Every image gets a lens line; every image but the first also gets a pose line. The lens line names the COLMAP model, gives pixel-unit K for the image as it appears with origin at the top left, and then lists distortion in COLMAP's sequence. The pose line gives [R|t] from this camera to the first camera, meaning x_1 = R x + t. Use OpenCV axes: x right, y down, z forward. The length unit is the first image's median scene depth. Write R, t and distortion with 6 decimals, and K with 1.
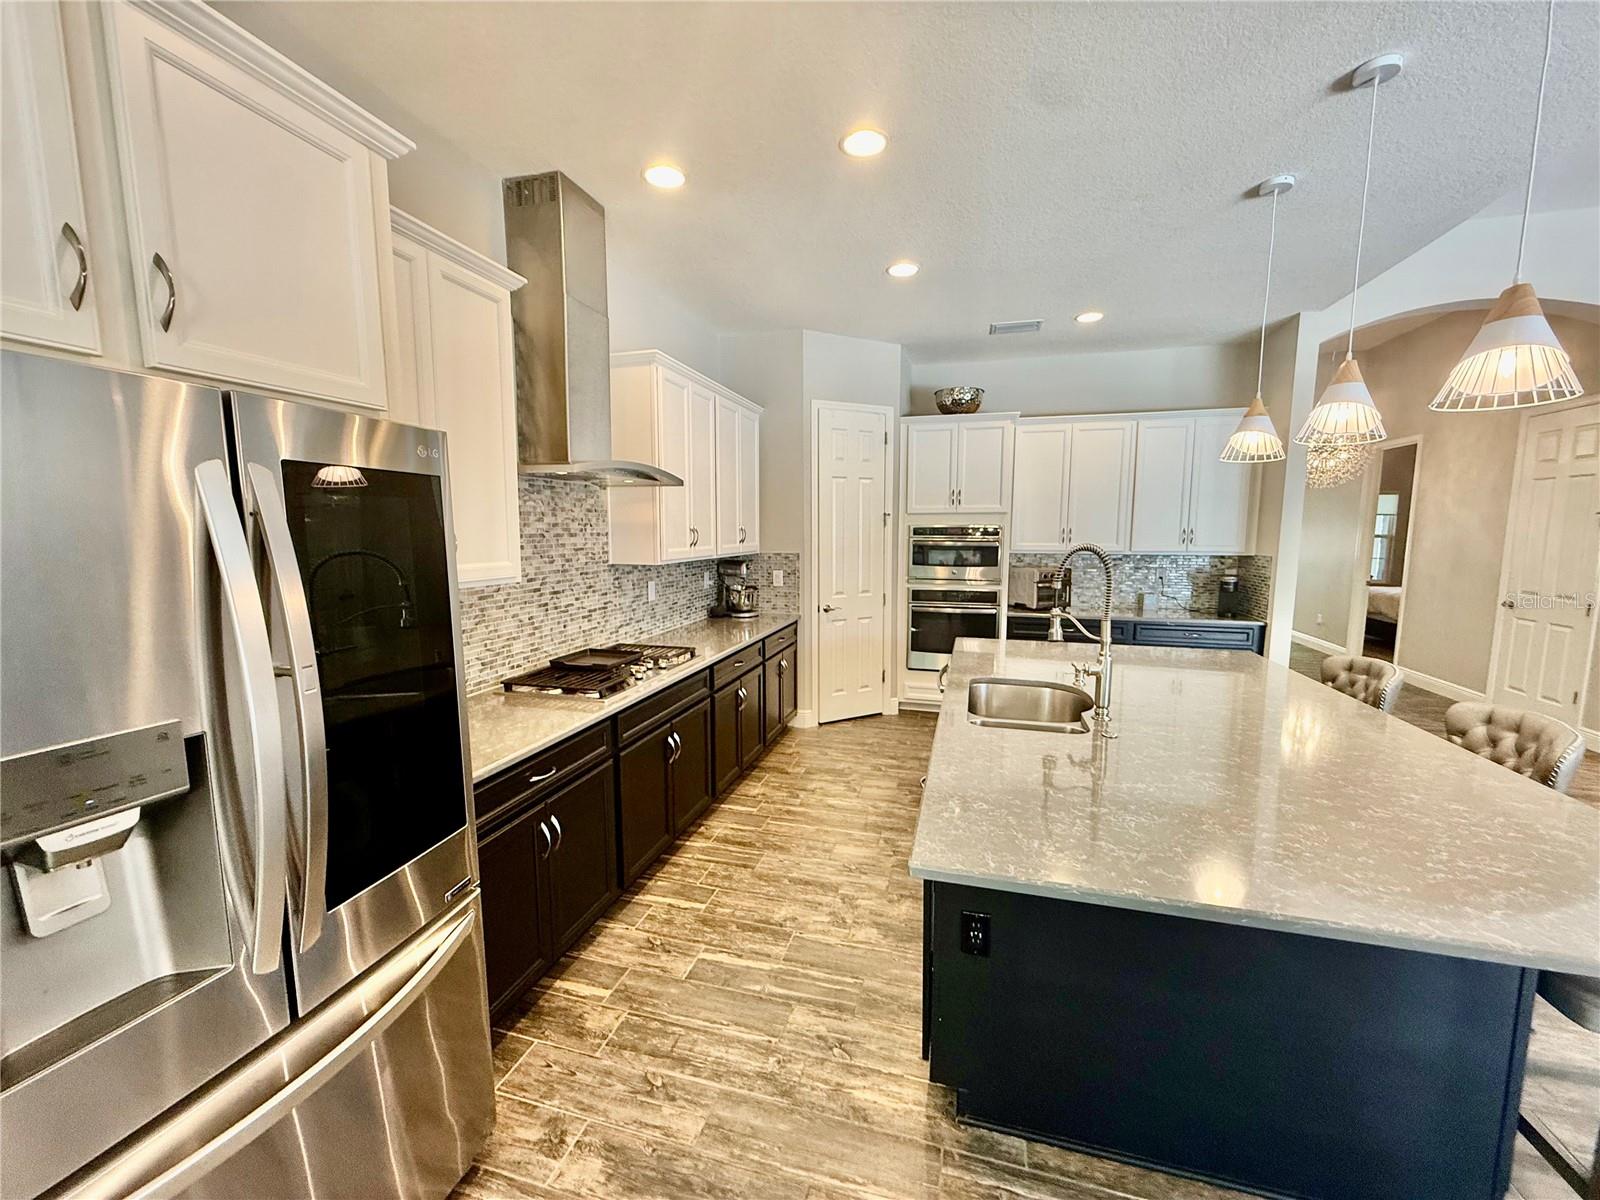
lens RADIAL K [[640.8, 0, 798.3], [0, 640.8, 593.4], [0, 0, 1]] dist [-0.001028, -0.000076]
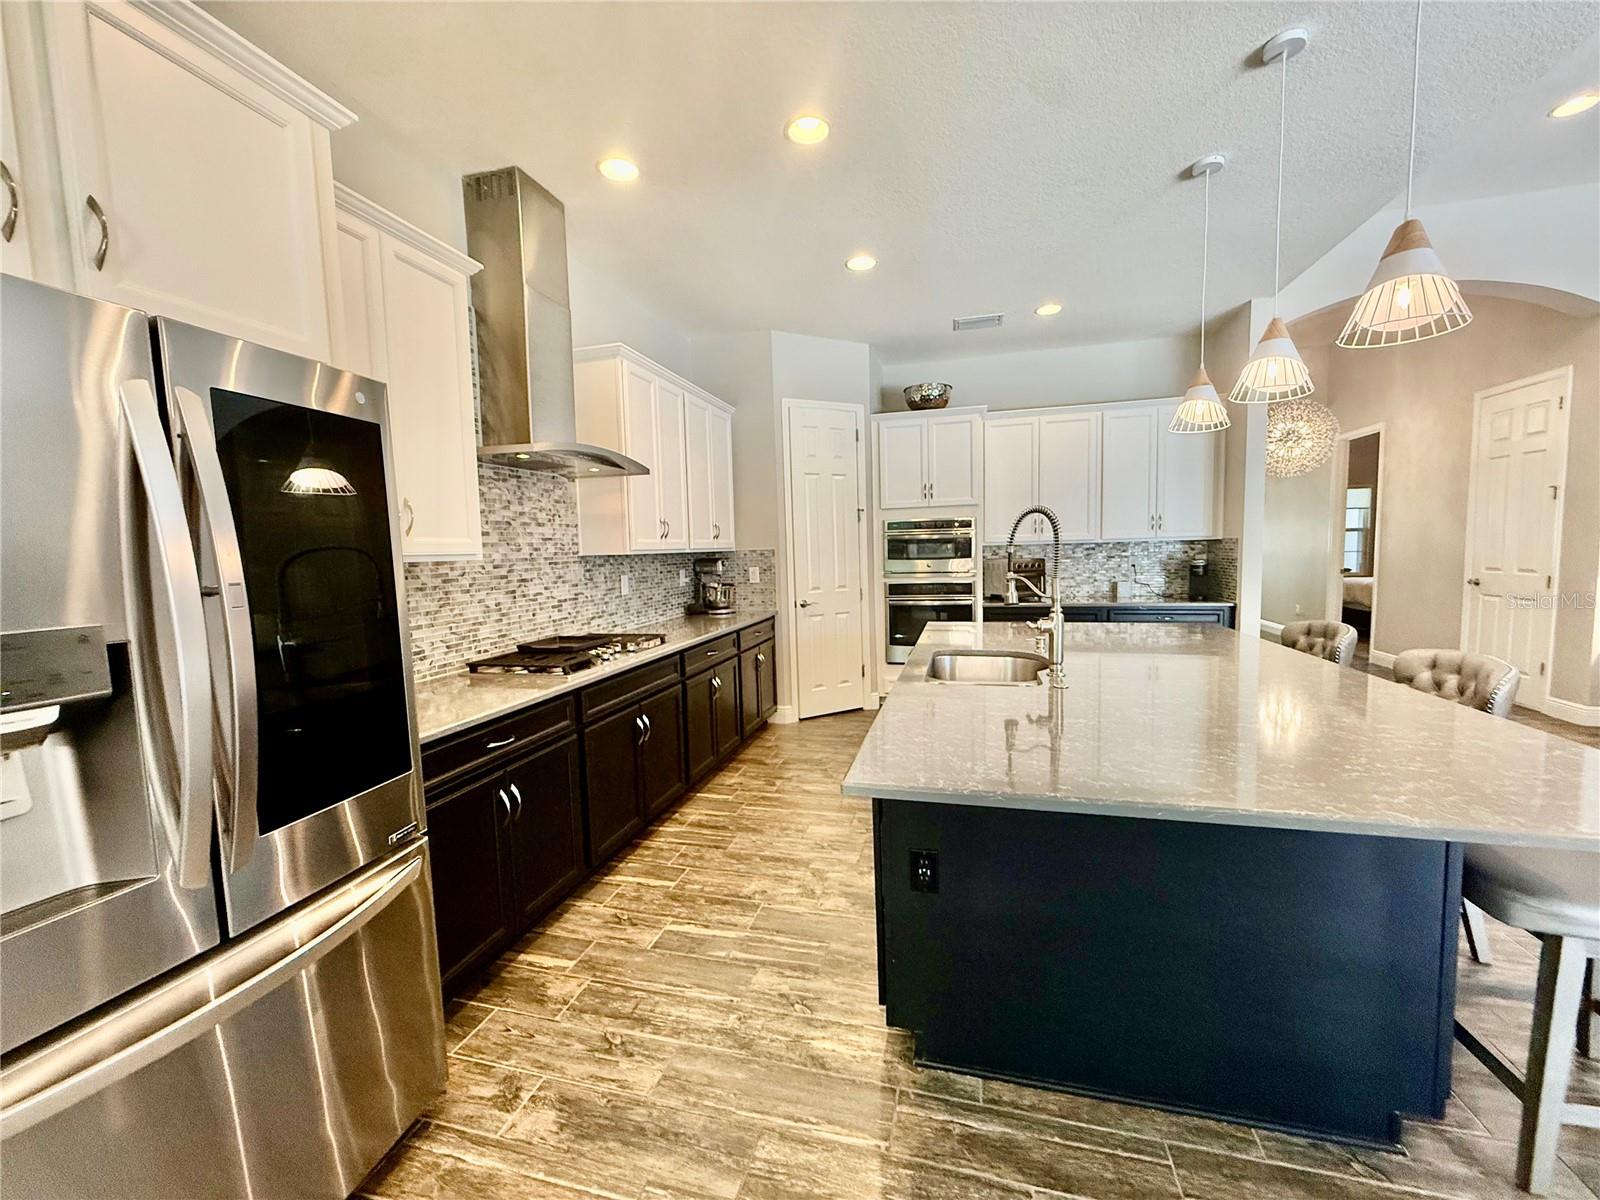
lens RADIAL K [[640.8, 0, 798.7], [0, 640.8, 593.1], [0, 0, 1]] dist [-0.001028, -0.000076]
pose [[0.999518, -0.029096, 0.010834, 0.050455], [0.029434, 0.999042, -0.032388, 0.075133], [-0.009882, 0.032692, 0.999417, -0.014046]]
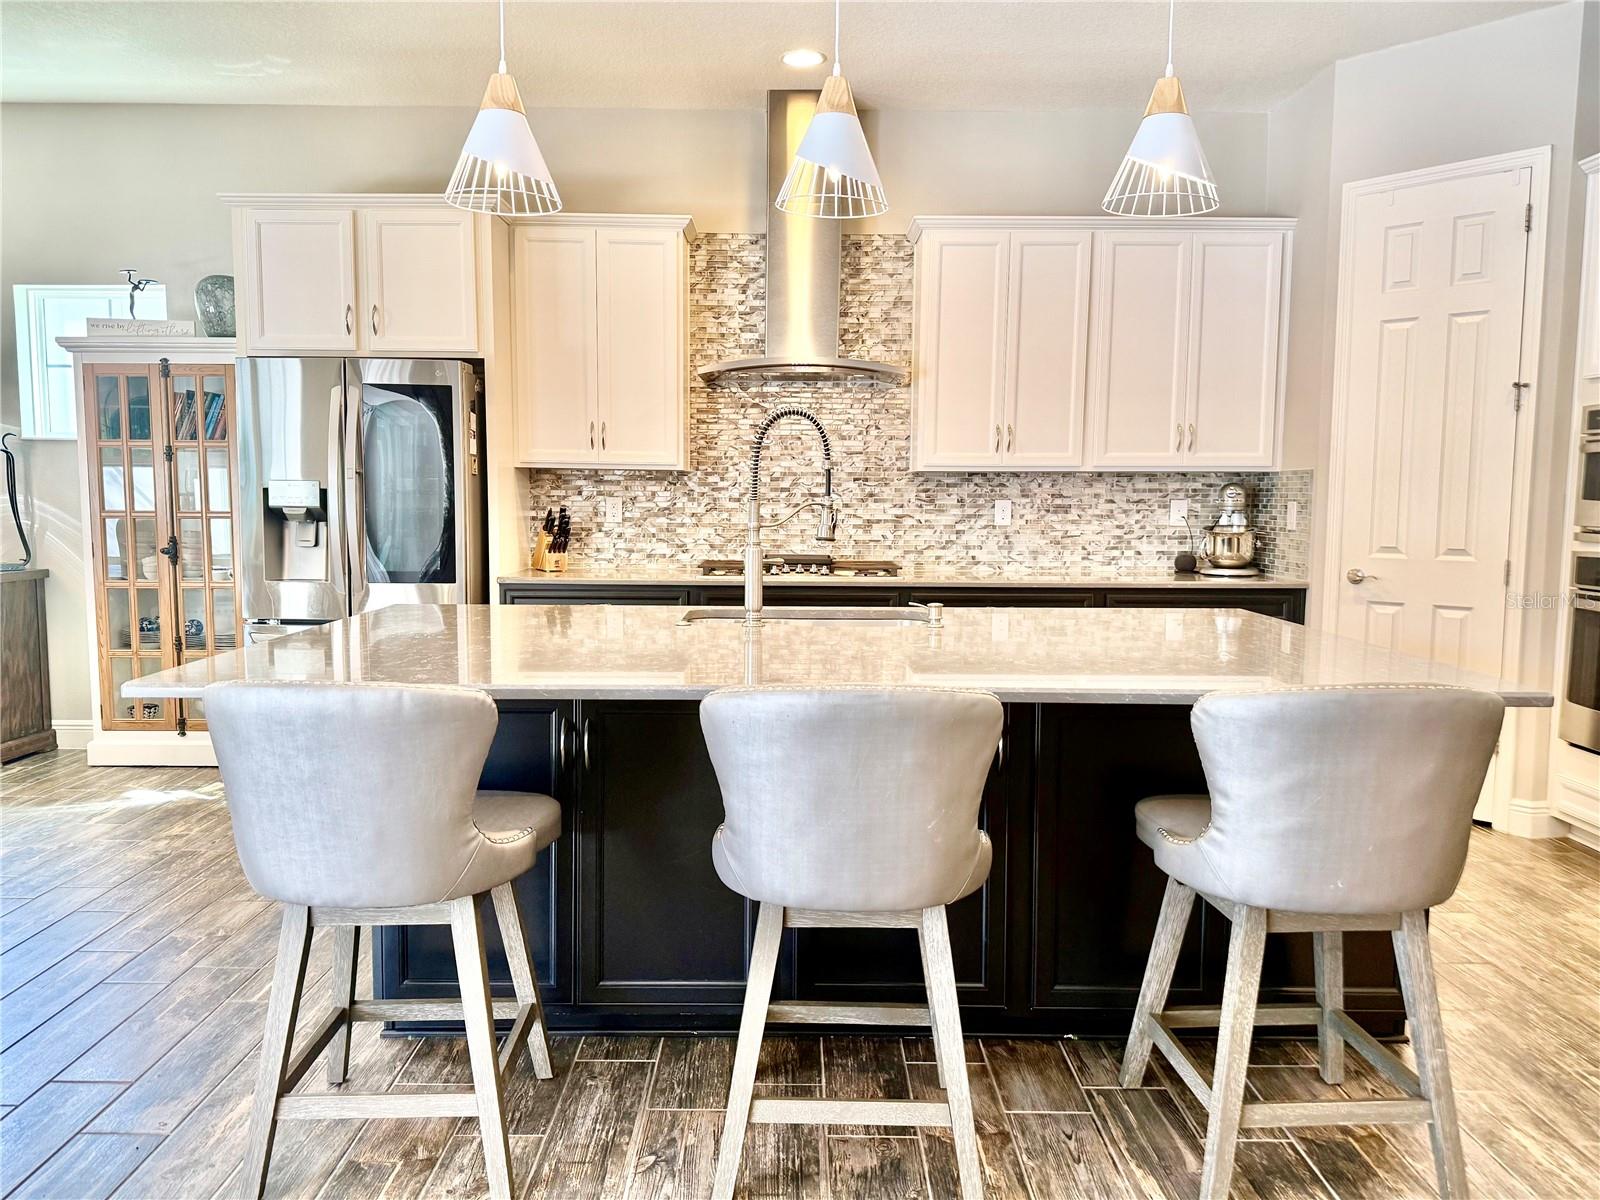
lens RADIAL K [[1183.1, 0, 798.3], [0, 1183.1, 598.2], [0, 0, 1]] dist [0.029000, -0.003638]
pose [[0.265225, 0.084107, -0.960511, 1.649343], [-0.106265, 0.992669, 0.057580, 0.064307], [0.958313, 0.086797, 0.272219, 0.577136]]
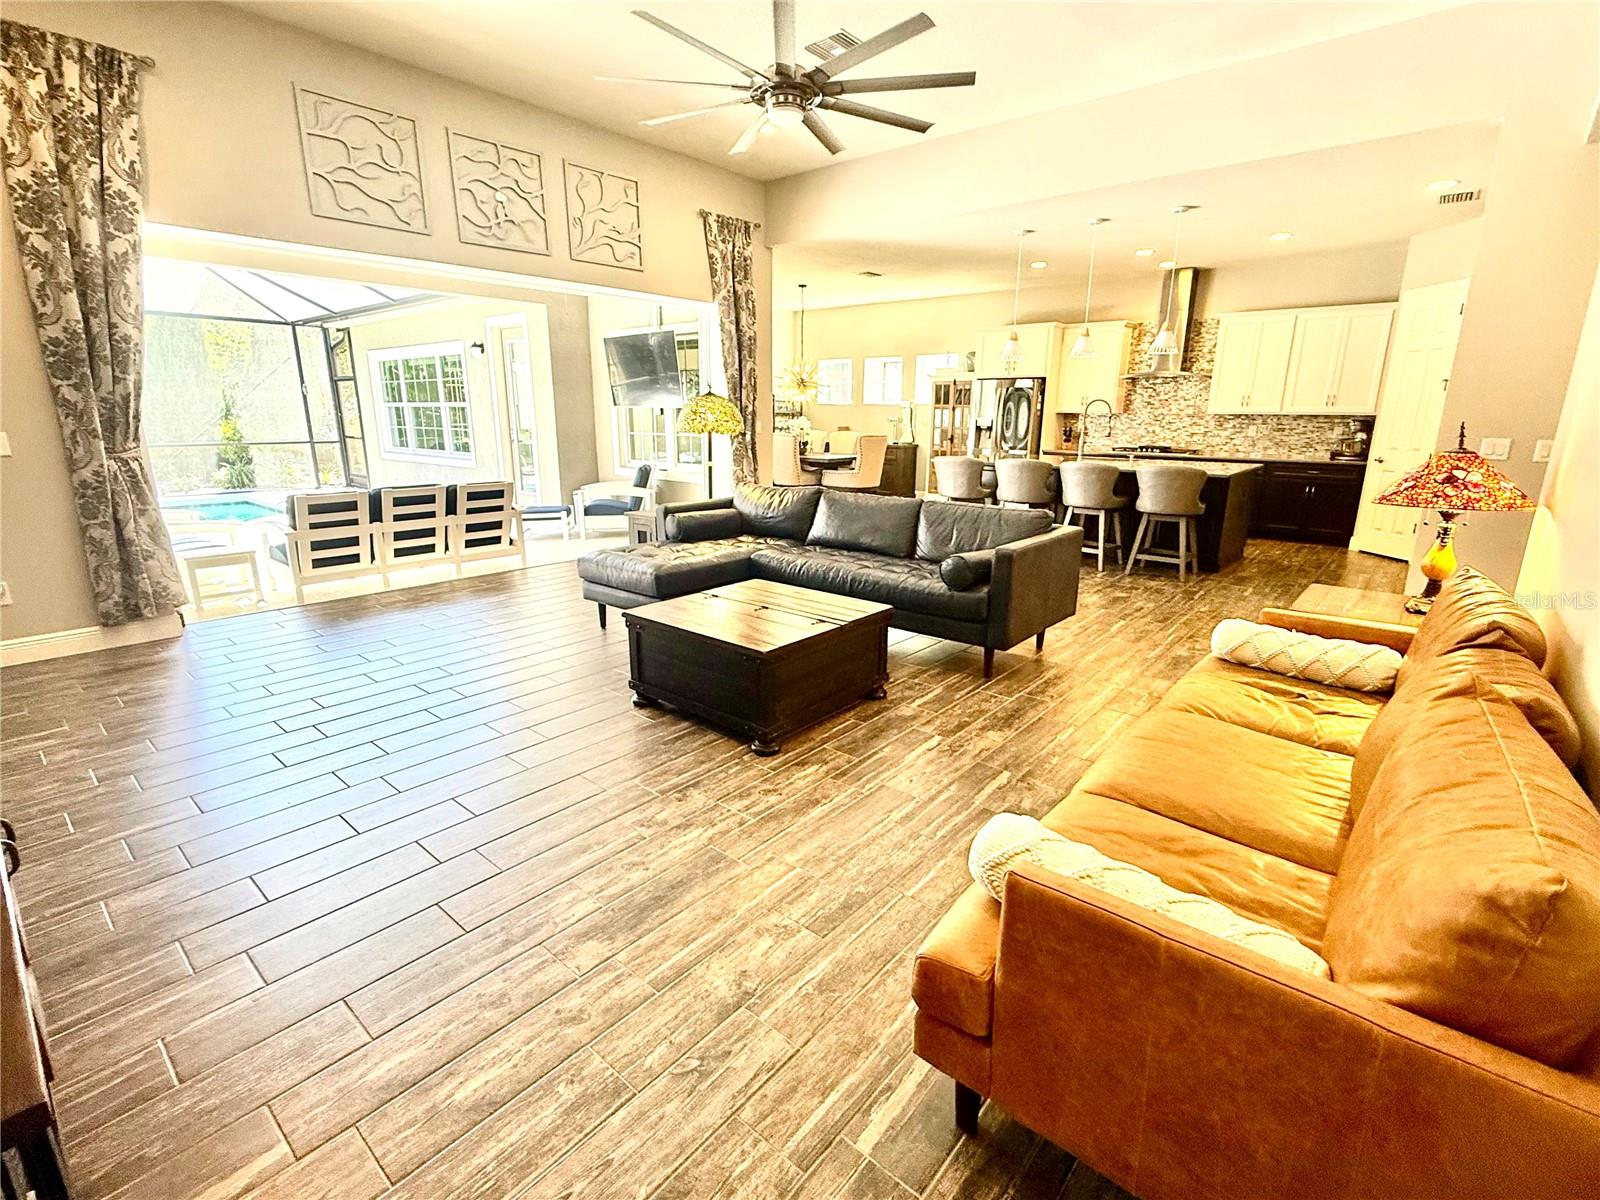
lens RADIAL K [[733.9, 0, 795.2], [0, 733.9, 600.1], [0, 0, 1]] dist [0.000754, 0.000508]
pose [[-0.426511, 0.222719, -0.876632, 3.614904], [-0.100344, 0.951575, 0.290580, -0.035577], [0.898899, 0.211900, -0.383509, 1.089375]]
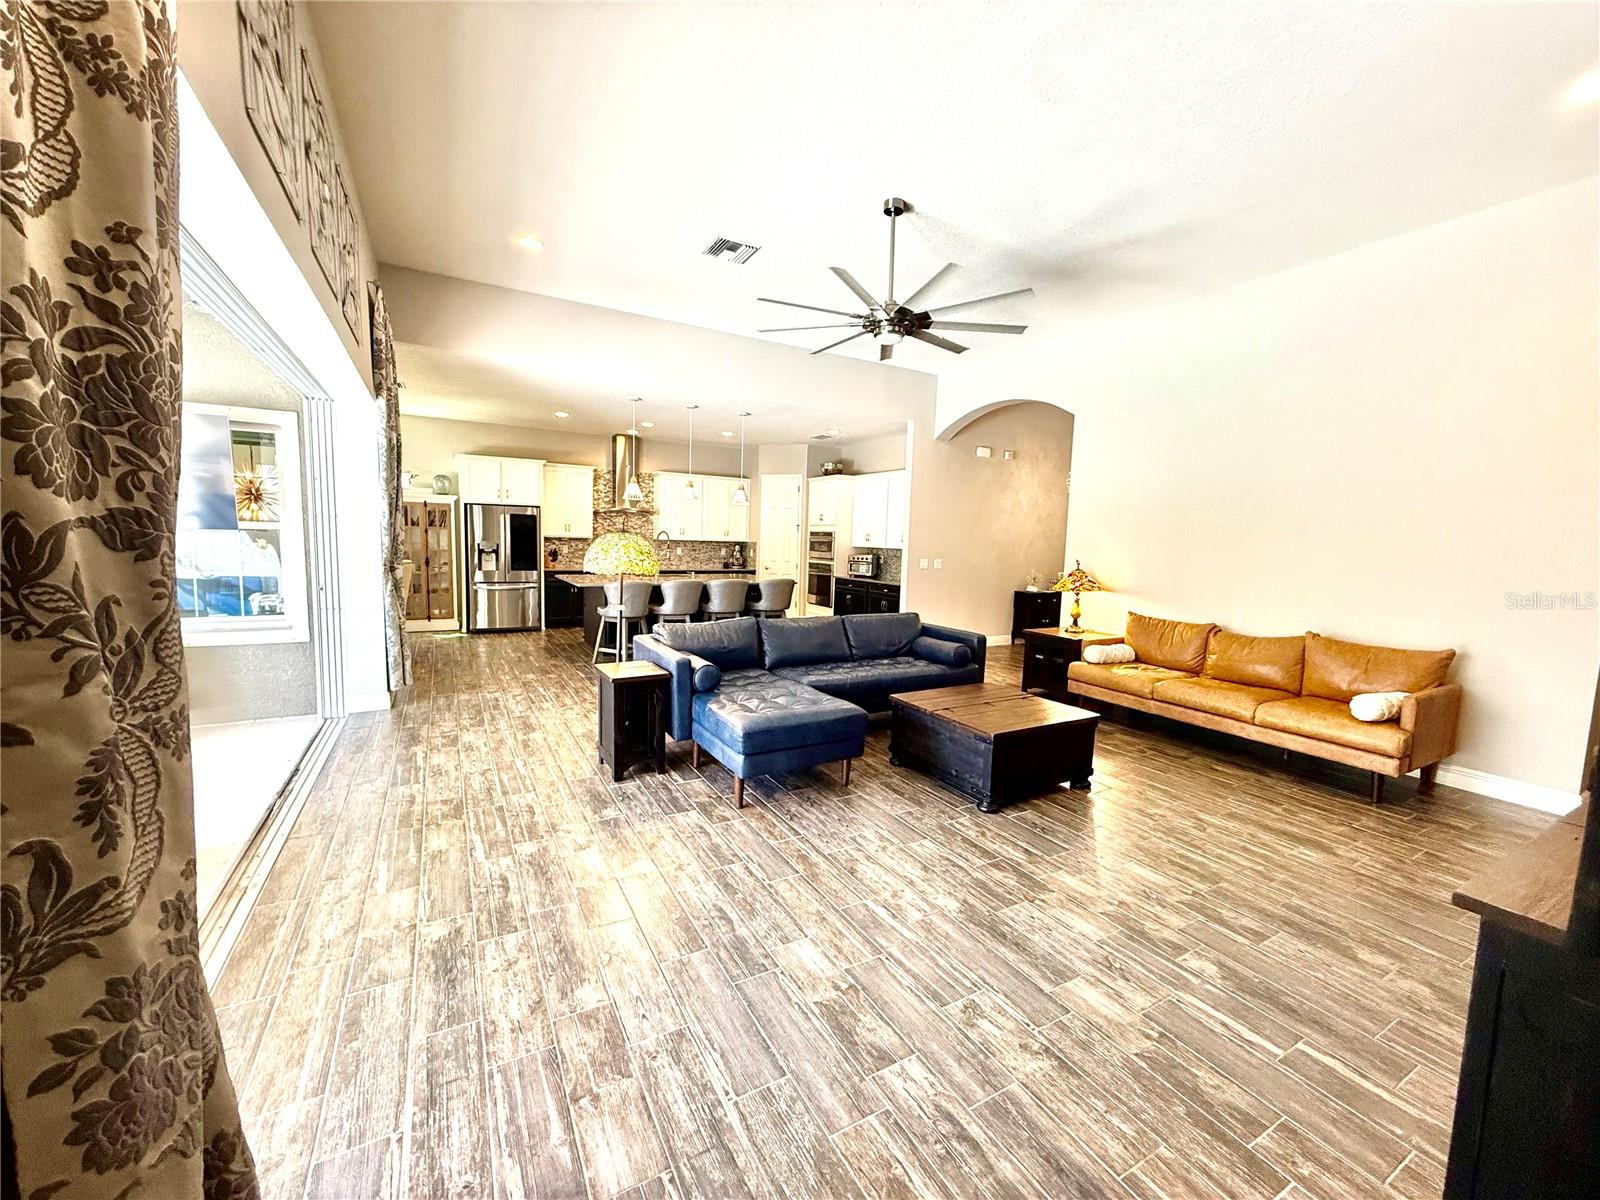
lens RADIAL K [[640.8, 0, 797.4], [0, 640.8, 598.5], [0, 0, 1]] dist [-0.001028, -0.000076]
pose [[0.699508, 0.087834, -0.709207, 3.231734], [-0.100914, 0.994614, 0.023646, 0.127444], [0.707464, 0.055028, 0.704604, -0.896659]]
